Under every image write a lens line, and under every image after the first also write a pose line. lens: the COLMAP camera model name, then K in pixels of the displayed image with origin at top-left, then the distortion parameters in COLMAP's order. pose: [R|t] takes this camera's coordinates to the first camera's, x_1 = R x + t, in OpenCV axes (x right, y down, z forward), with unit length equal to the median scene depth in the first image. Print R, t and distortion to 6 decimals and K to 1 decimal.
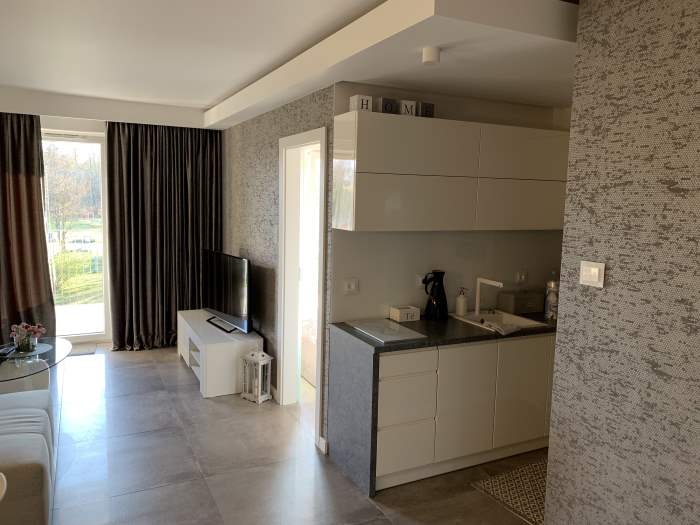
lens RADIAL K [[533.0, 0, 350.5], [0, 533.0, 256.0], [0, 0, 1]] dist [0.030960, -0.036996]
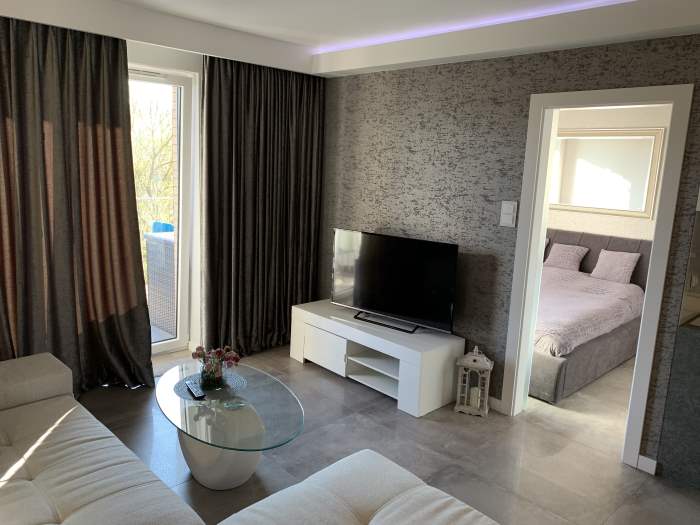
lens RADIAL K [[533.0, 0, 345.5], [0, 533.0, 260.6], [0, 0, 1]] dist [0.030960, -0.036996]
pose [[0.956893, -0.037586, 0.287998, -0.520504], [0.012395, 0.995972, 0.088800, -0.038475], [-0.290175, -0.081402, 0.953505, 0.241078]]
